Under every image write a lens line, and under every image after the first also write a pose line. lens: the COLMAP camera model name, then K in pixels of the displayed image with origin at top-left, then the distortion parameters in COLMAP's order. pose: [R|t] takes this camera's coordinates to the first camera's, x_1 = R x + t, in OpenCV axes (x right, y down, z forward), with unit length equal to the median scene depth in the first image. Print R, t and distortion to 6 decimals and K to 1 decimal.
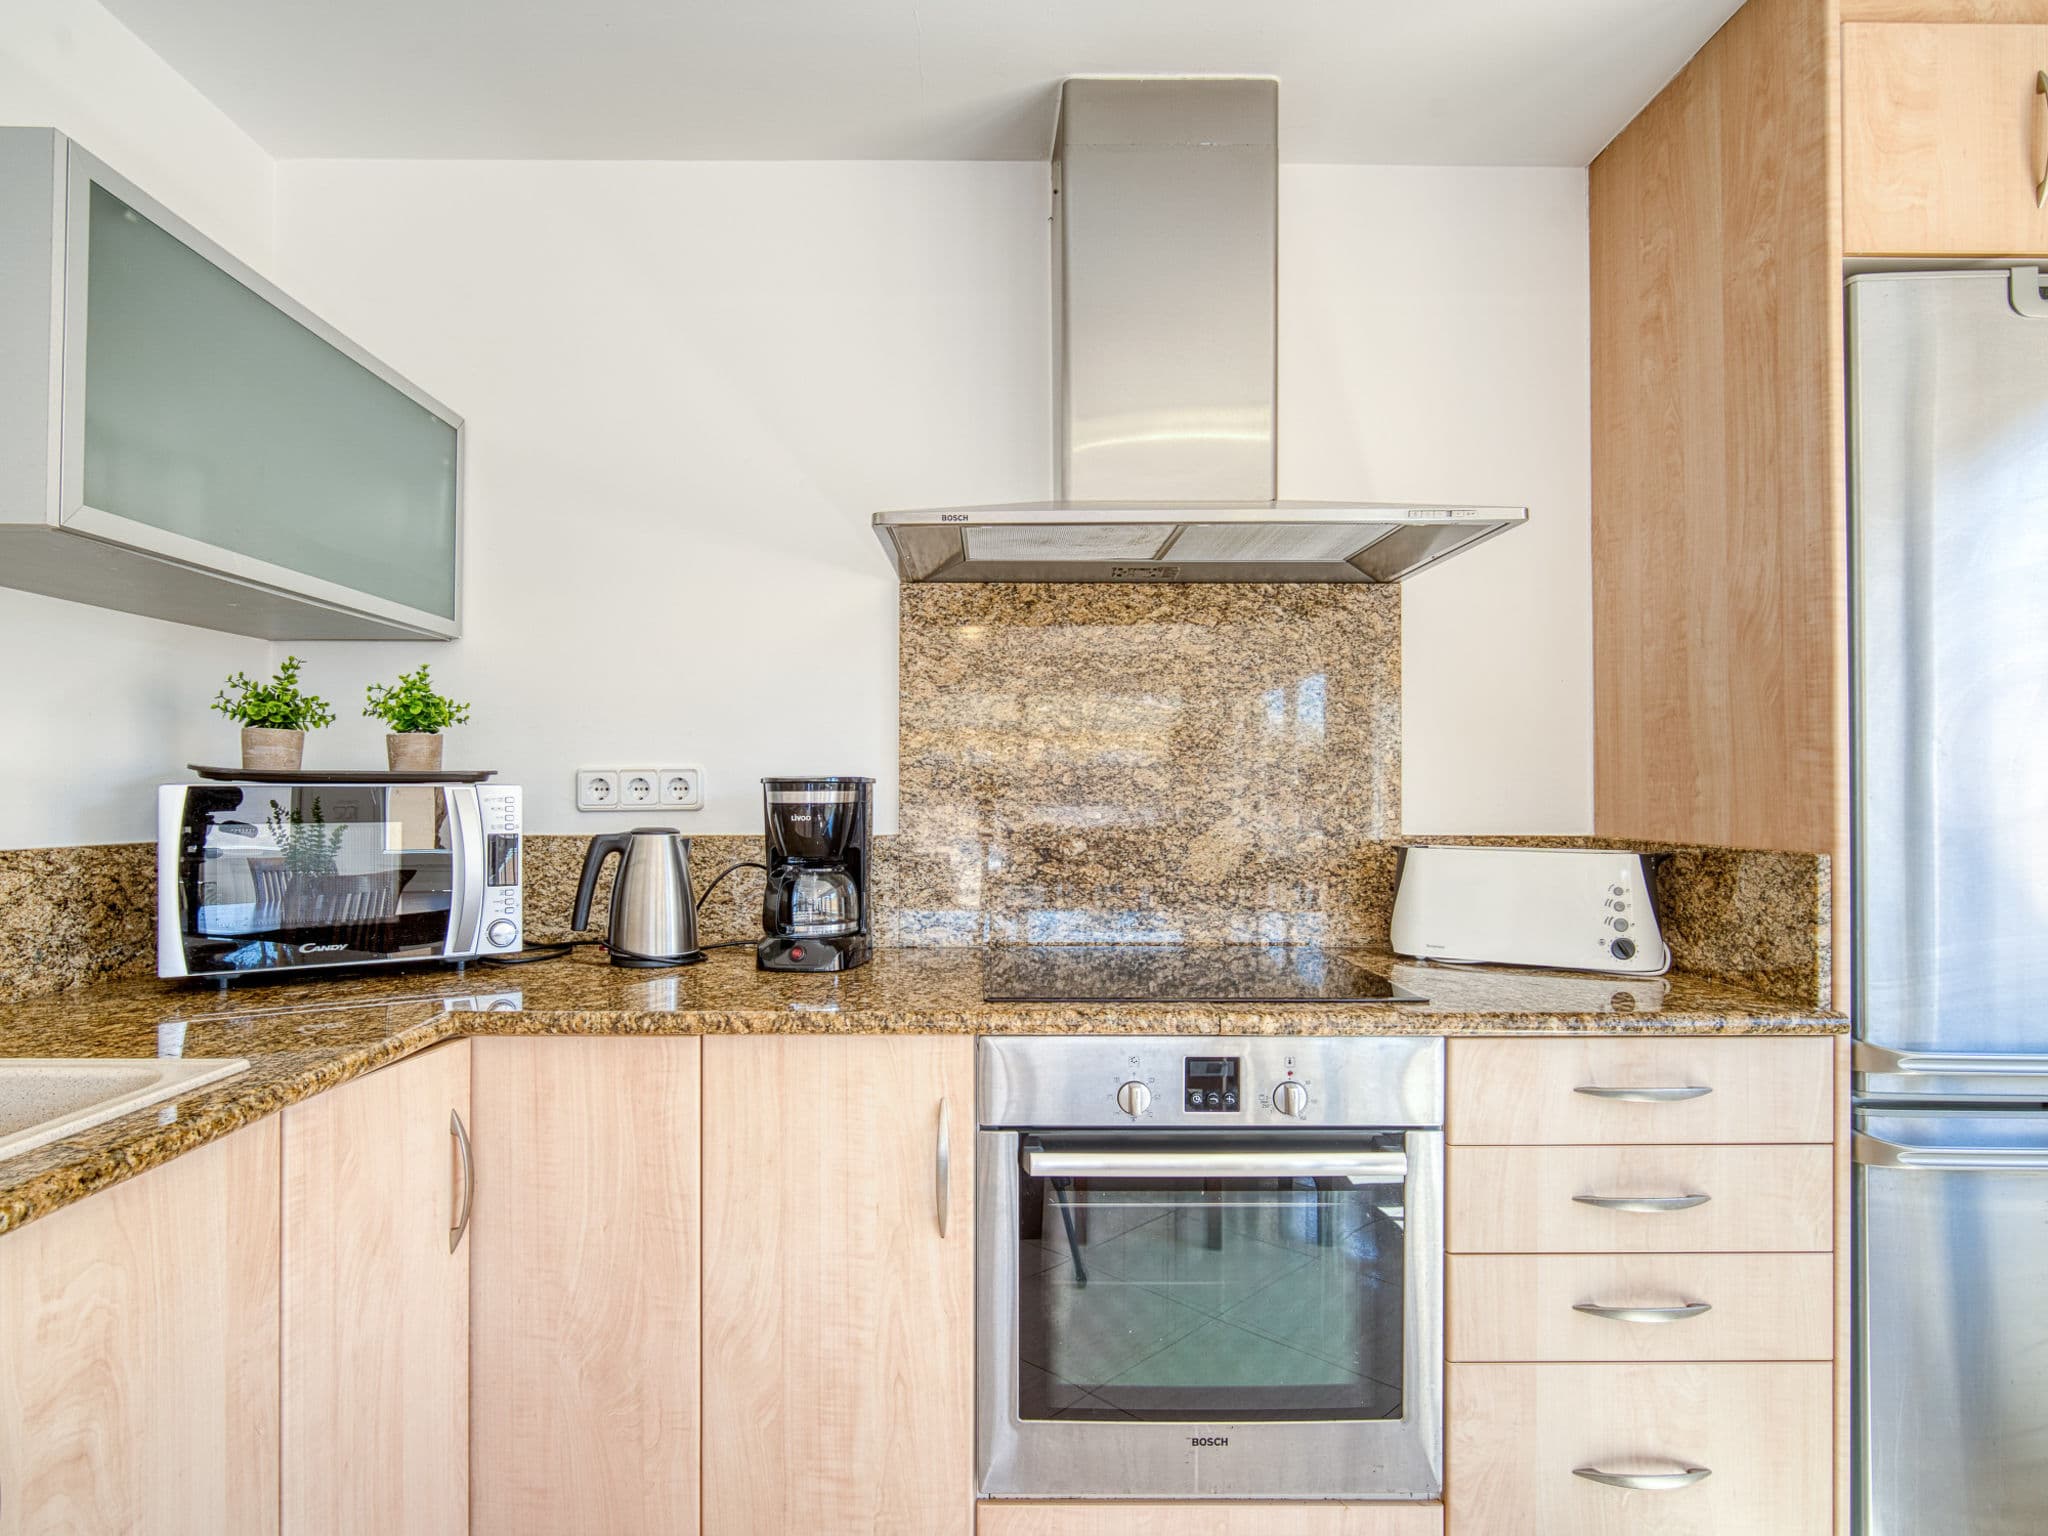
lens RADIAL K [[1134.1, 0, 995.1], [0, 1134.1, 782.5], [0, 0, 1]] dist [-0.007931, 0.001307]
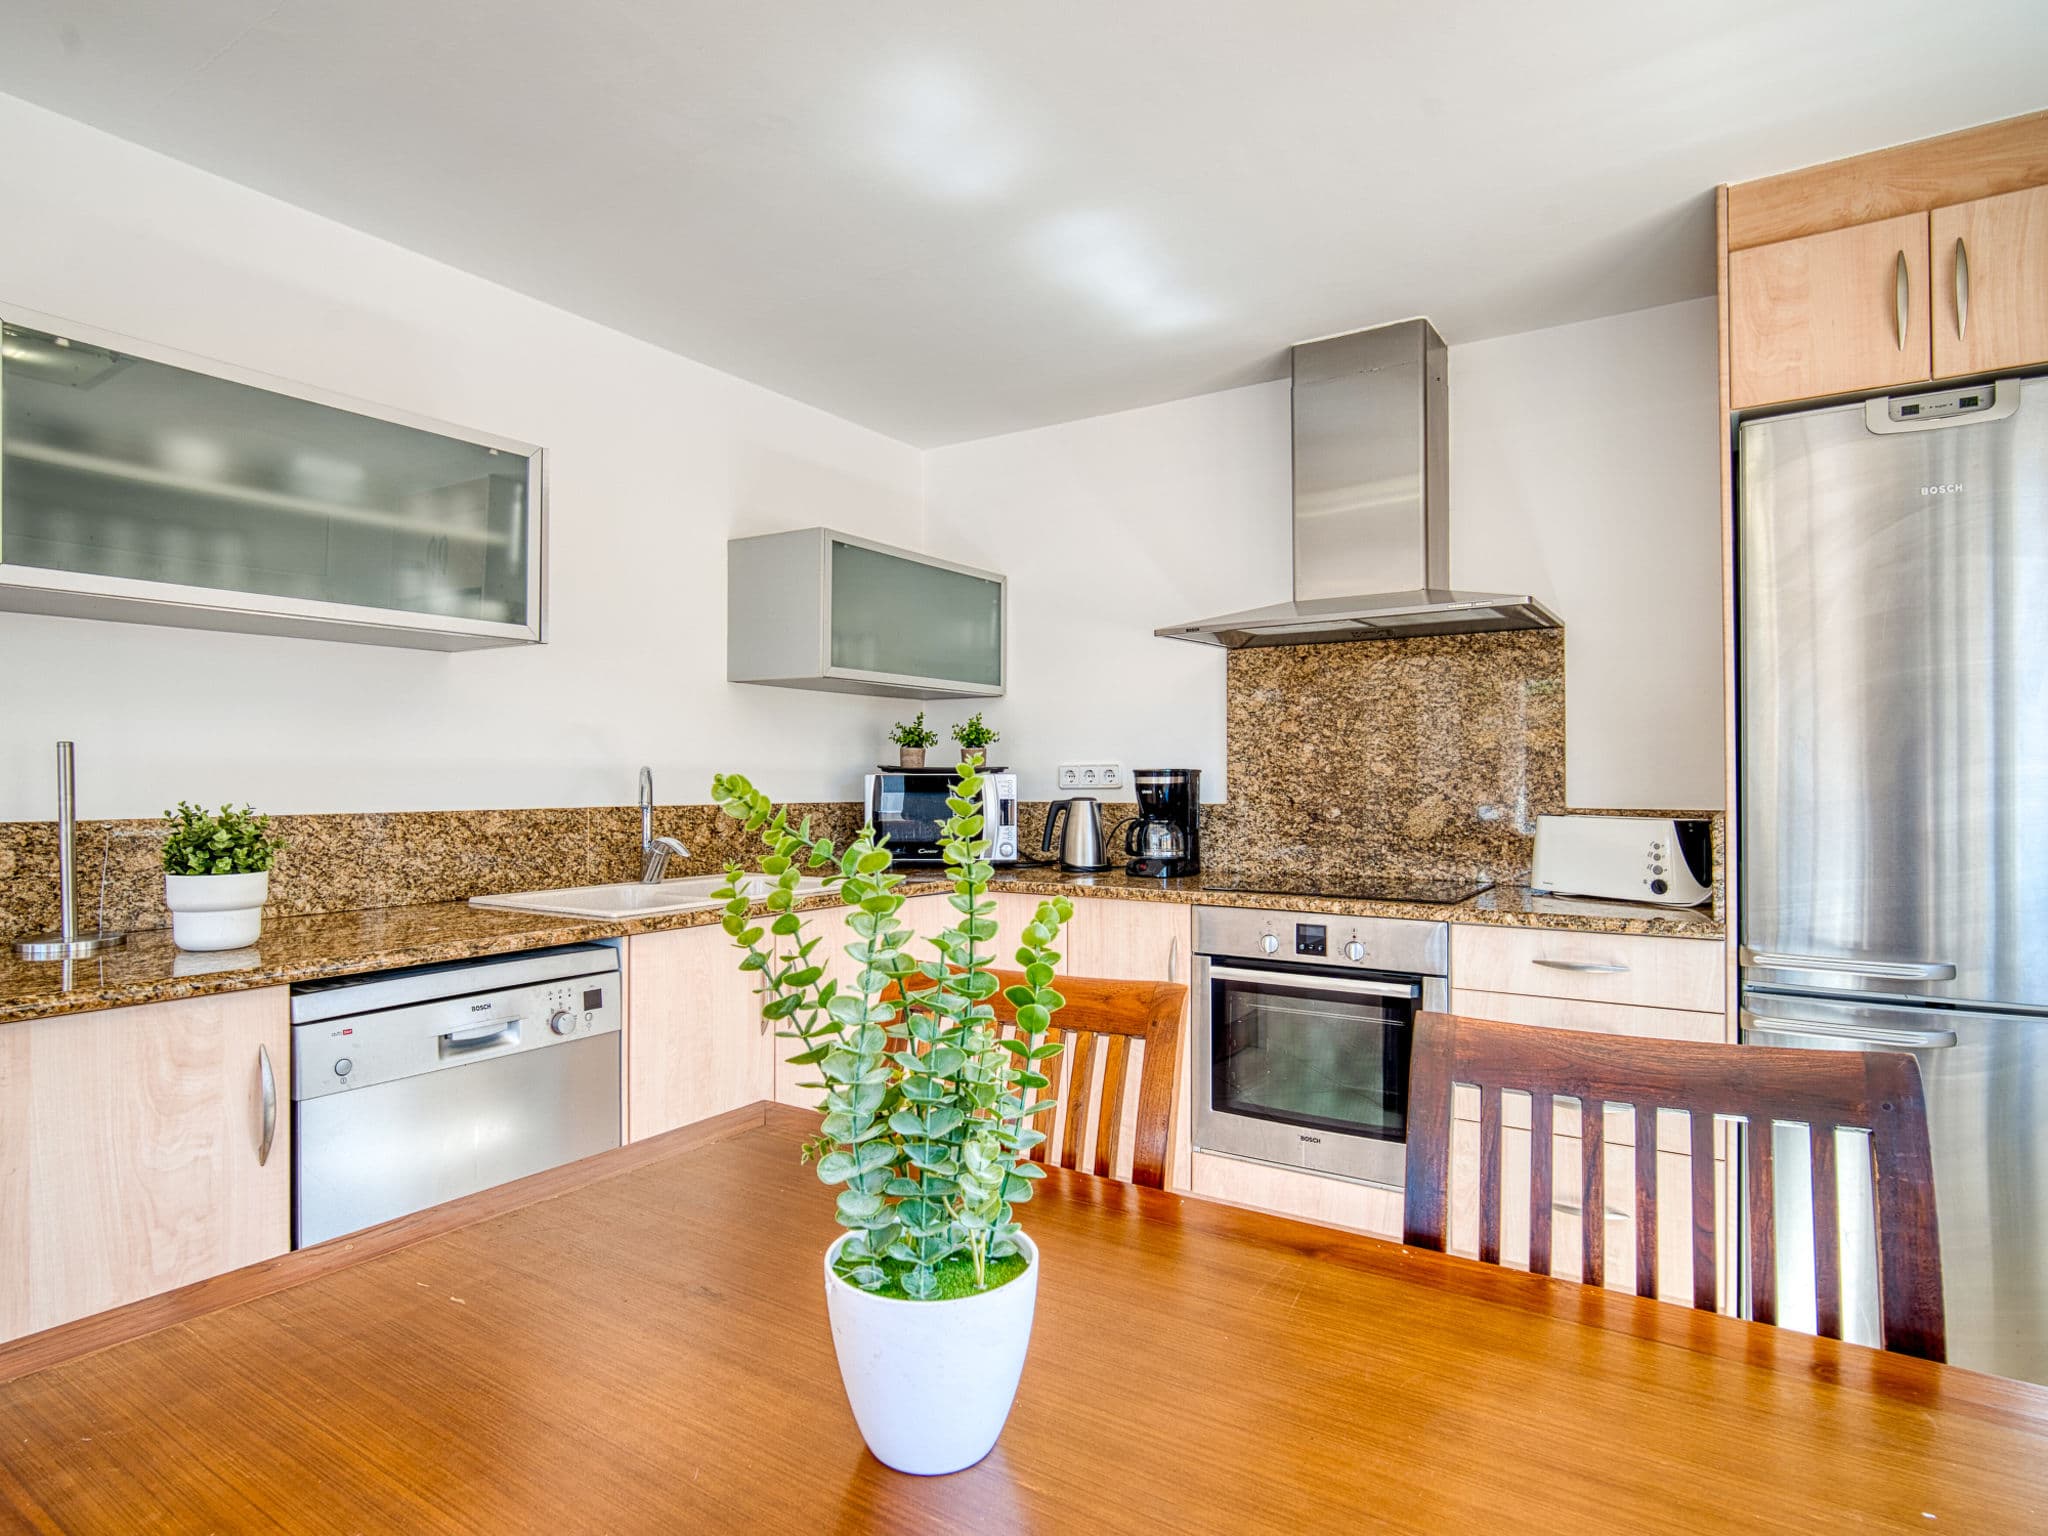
lens RADIAL K [[1110.5, 0, 984.1], [0, 1110.5, 768.8], [0, 0, 1]] dist [-0.011758, 0.001955]
pose [[0.823143, -0.005979, -0.567803, 0.611757], [0.005063, 0.999982, -0.003191, -0.001159], [0.567812, -0.000248, 0.823158, -0.591317]]
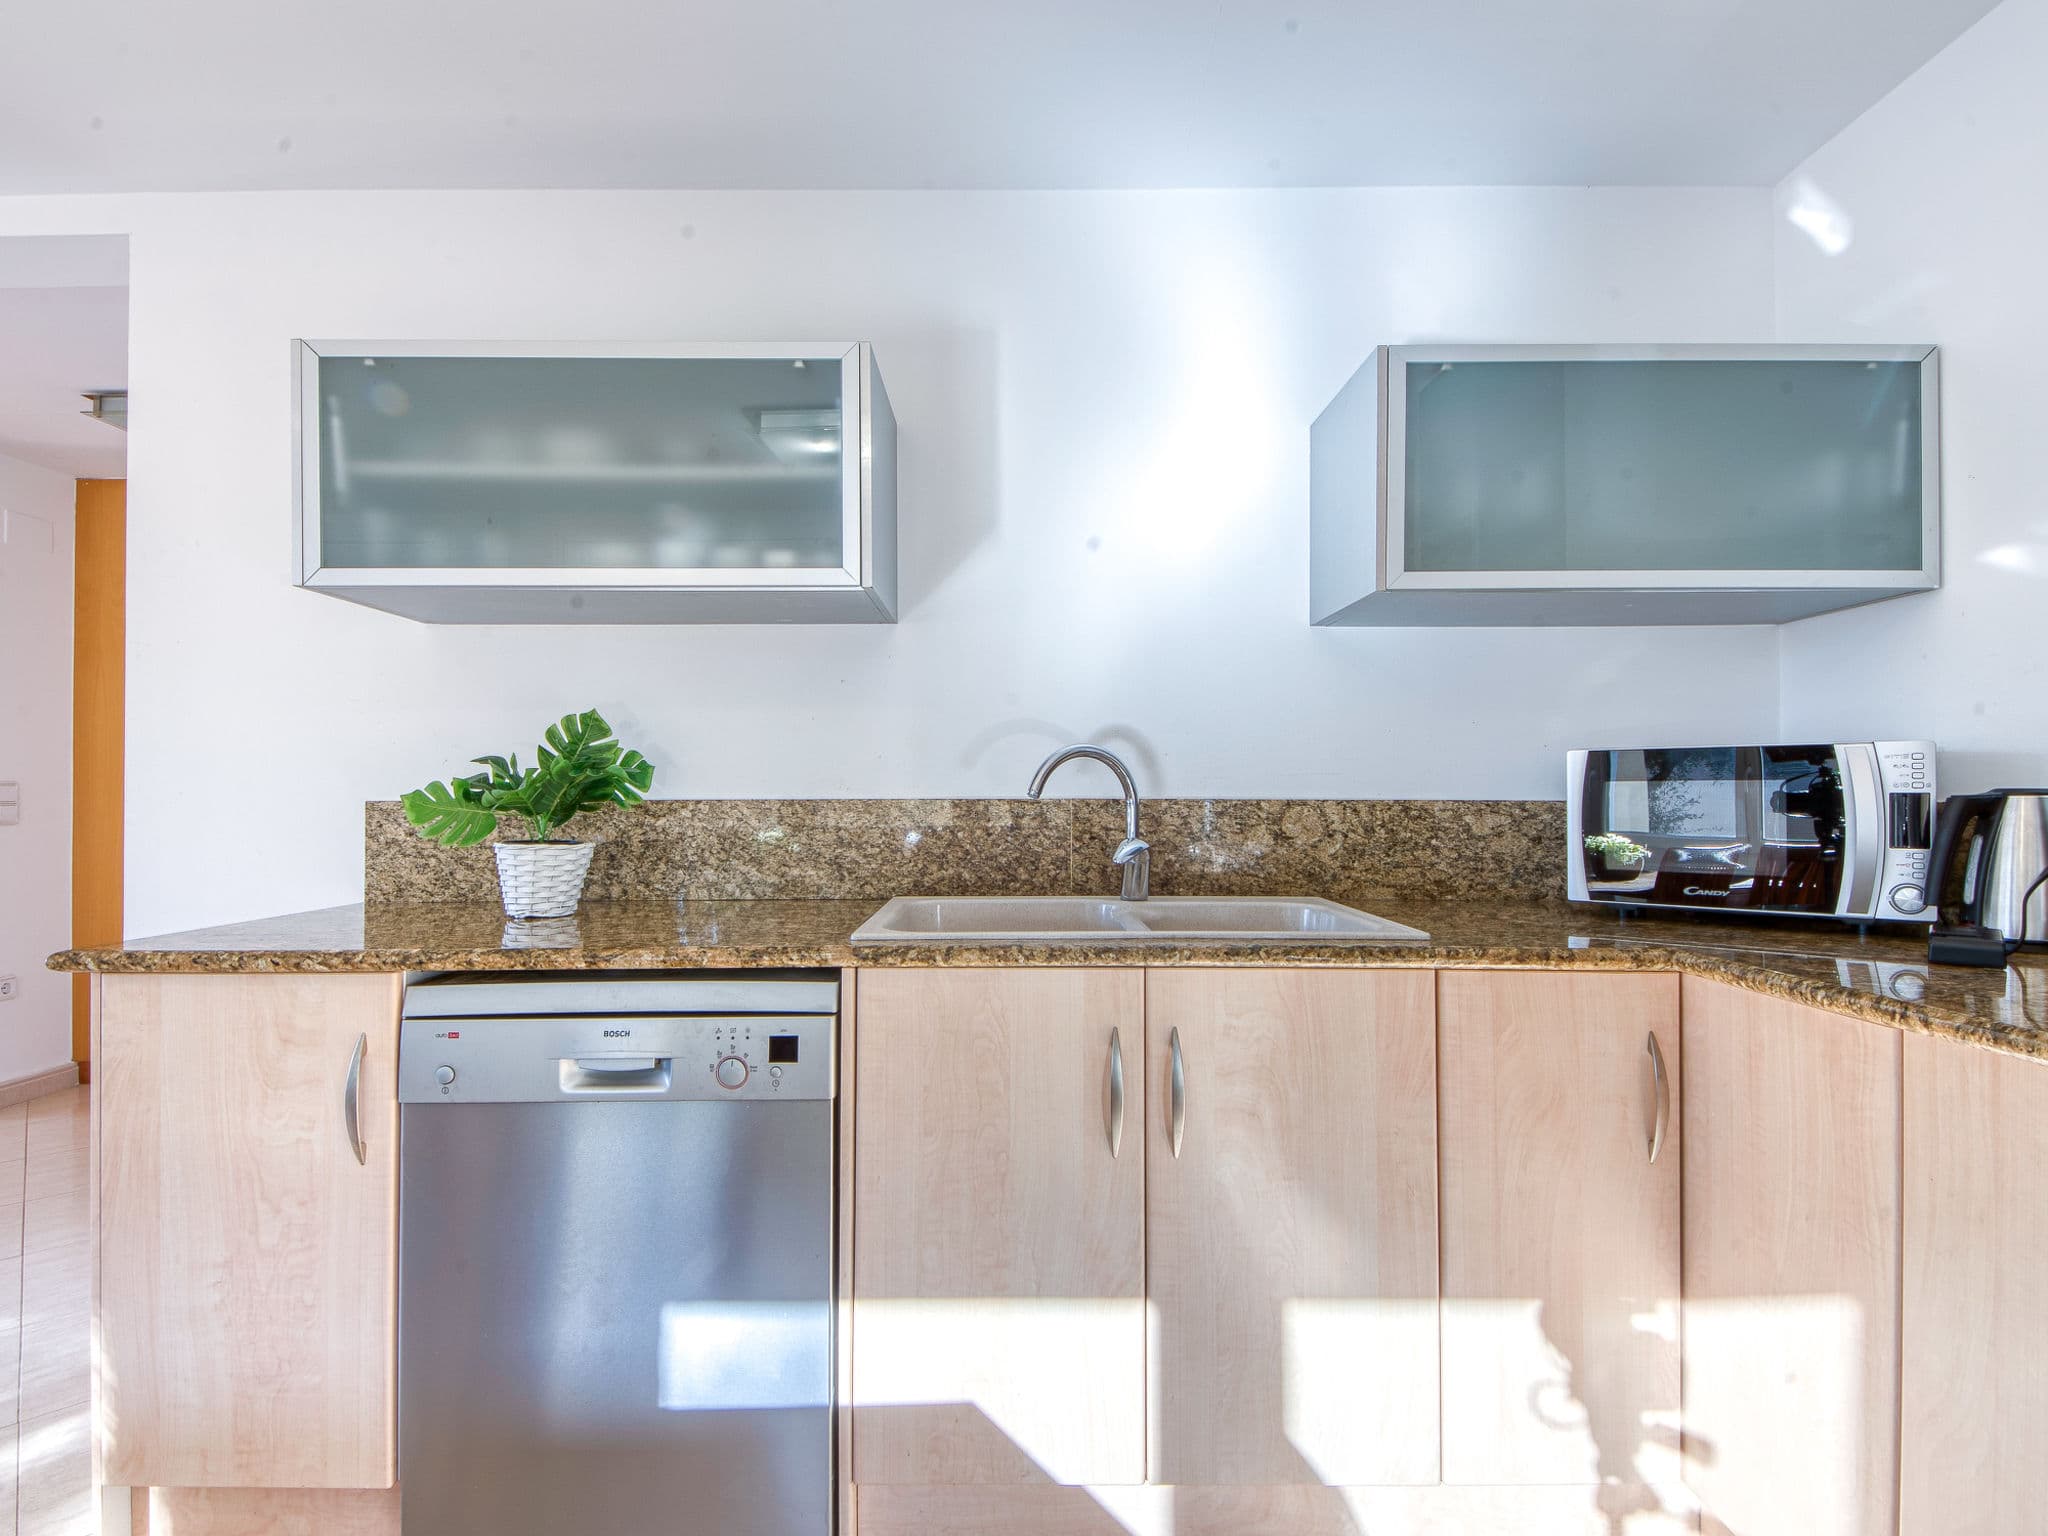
lens RADIAL K [[952.3, 0, 1006.6], [0, 952.3, 787.7], [0, 0, 1]] dist [0.049352, -0.031207]
pose [[-0.002529, -0.010228, -0.999944, 0.352648], [0.009223, 0.999905, -0.010251, 0.043003], [0.999954, -0.009249, -0.002435, 0.298086]]
